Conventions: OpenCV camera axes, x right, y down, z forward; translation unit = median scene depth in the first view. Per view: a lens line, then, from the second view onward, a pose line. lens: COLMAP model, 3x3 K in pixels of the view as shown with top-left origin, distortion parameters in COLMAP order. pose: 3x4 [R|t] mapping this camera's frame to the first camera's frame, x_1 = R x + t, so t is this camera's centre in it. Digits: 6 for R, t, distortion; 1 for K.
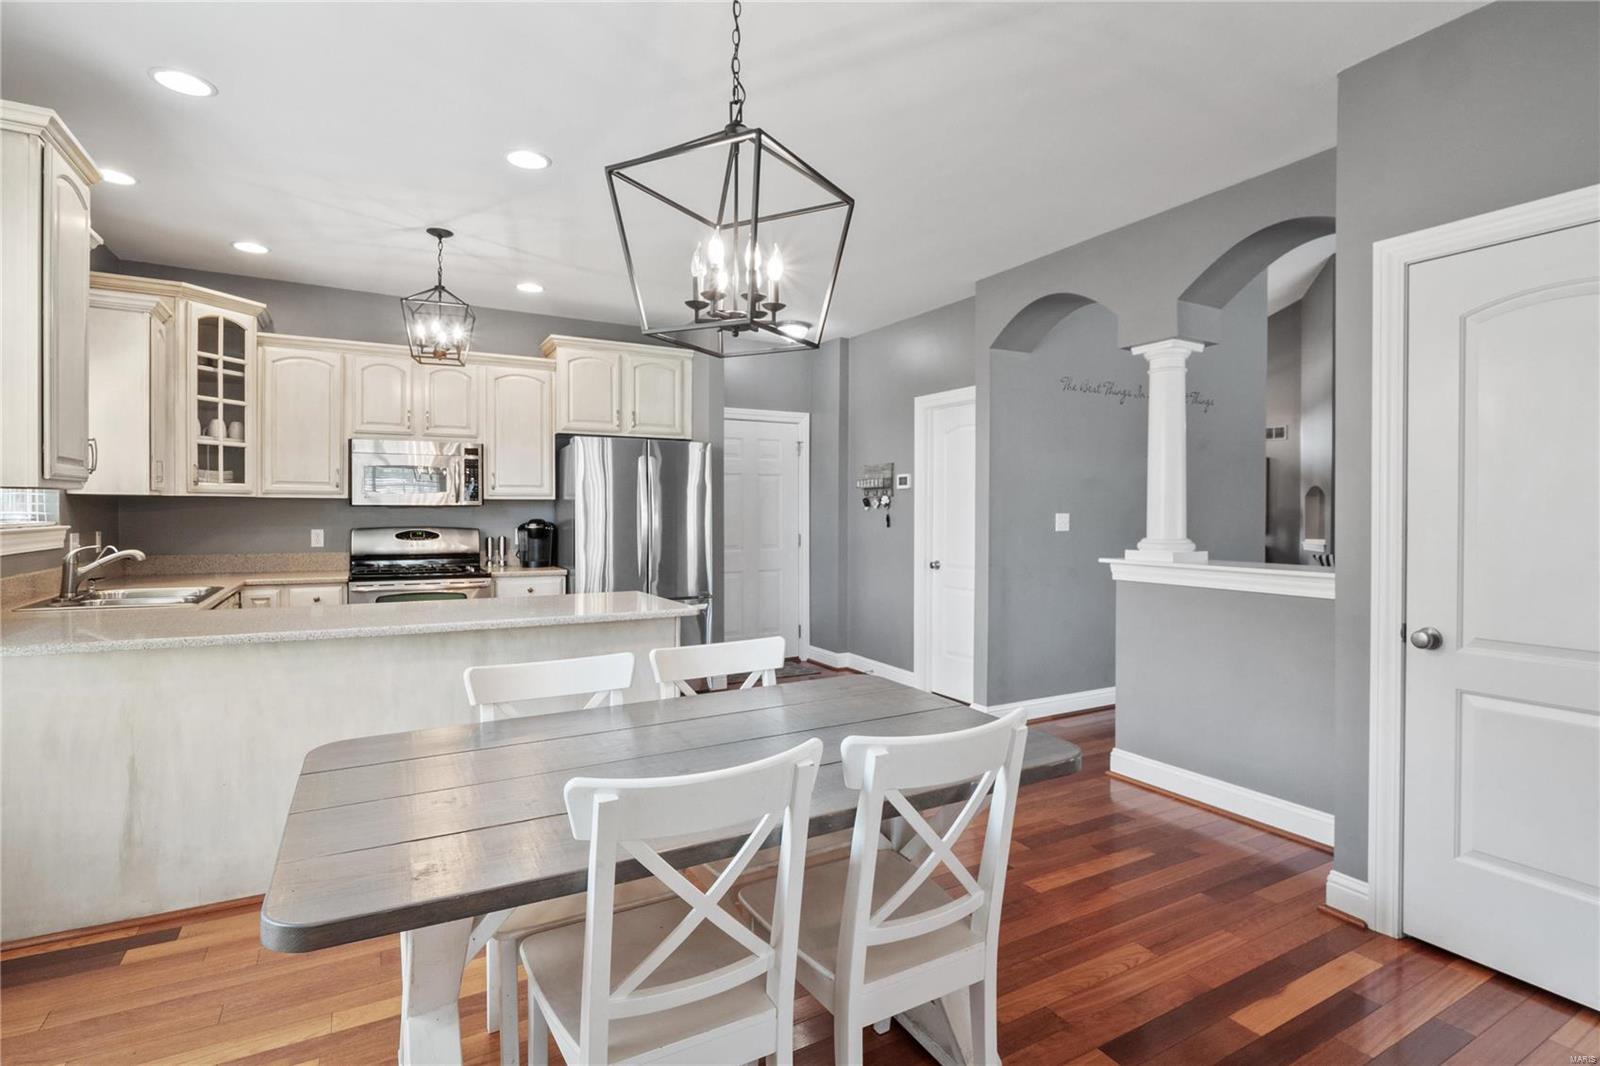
lens RADIAL K [[776.0, 0, 804.6], [0, 776.0, 533.1], [0, 0, 1]] dist [0.000375, 0.000050]
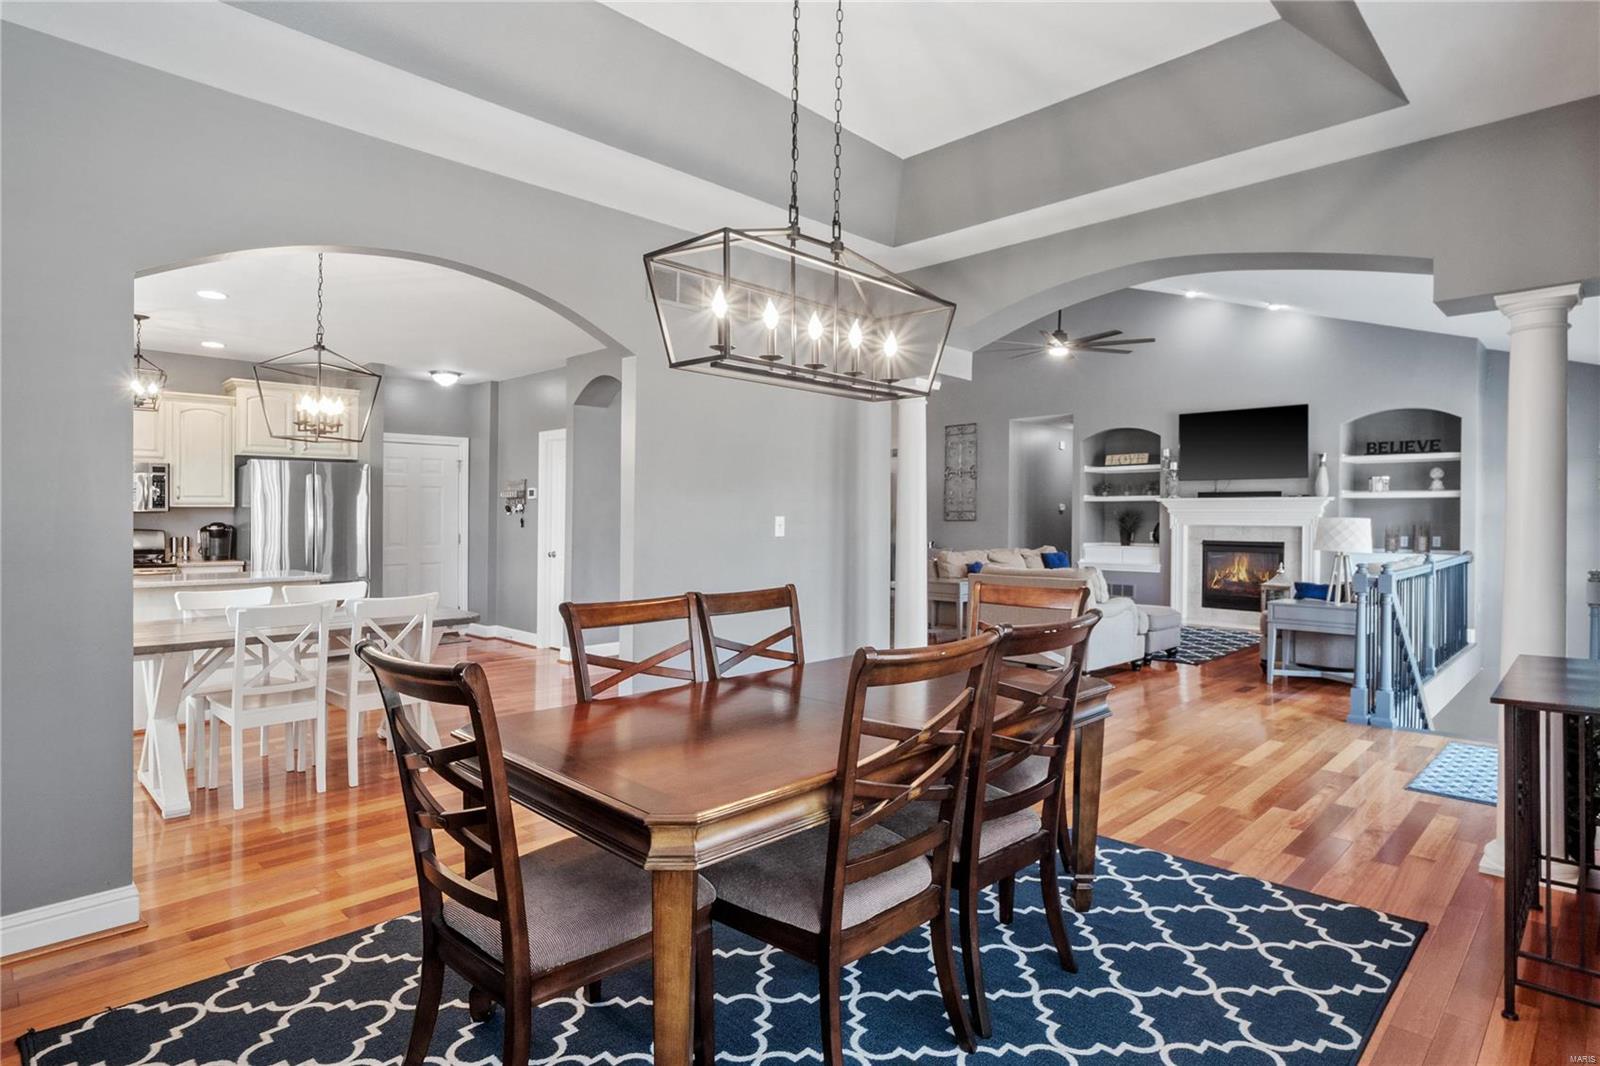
lens RADIAL K [[826.2, 0, 798.7], [0, 826.2, 516.7], [0, 0, 1]] dist [0.000198, -0.000120]
pose [[0.961036, -0.003324, 0.276402, 0.193892], [0.011174, 0.999578, -0.026831, 0.019570], [-0.276196, 0.028874, 0.960668, -0.557841]]
